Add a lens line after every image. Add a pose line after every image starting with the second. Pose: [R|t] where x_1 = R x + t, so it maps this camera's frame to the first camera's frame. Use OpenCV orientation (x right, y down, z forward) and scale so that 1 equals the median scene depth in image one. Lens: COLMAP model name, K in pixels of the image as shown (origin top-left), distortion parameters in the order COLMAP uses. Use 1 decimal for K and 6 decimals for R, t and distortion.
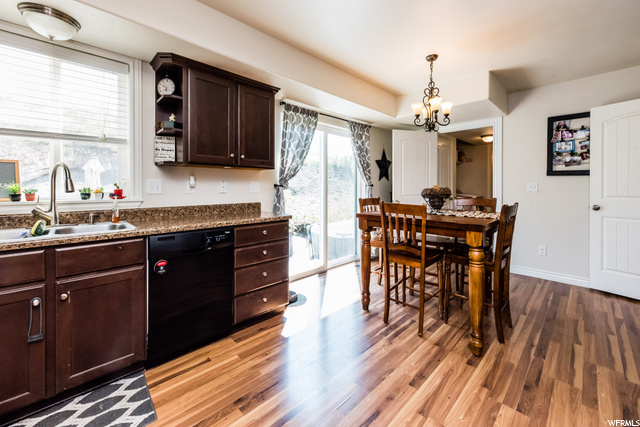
lens RADIAL K [[271.4, 0, 337.1], [0, 271.4, 189.0], [0, 0, 1]] dist [0.000053, -0.000032]
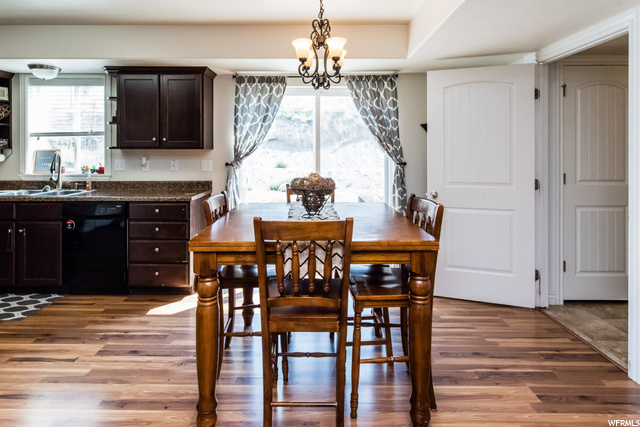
lens RADIAL K [[344.3, 0, 327.8], [0, 344.3, 151.4], [0, 0, 1]] dist [0.002217, 0.002254]
pose [[0.678523, 0.004558, -0.734565, 1.264342], [-0.008871, 0.999959, -0.001989, -0.082137], [0.734526, 0.007866, 0.678535, 0.606919]]
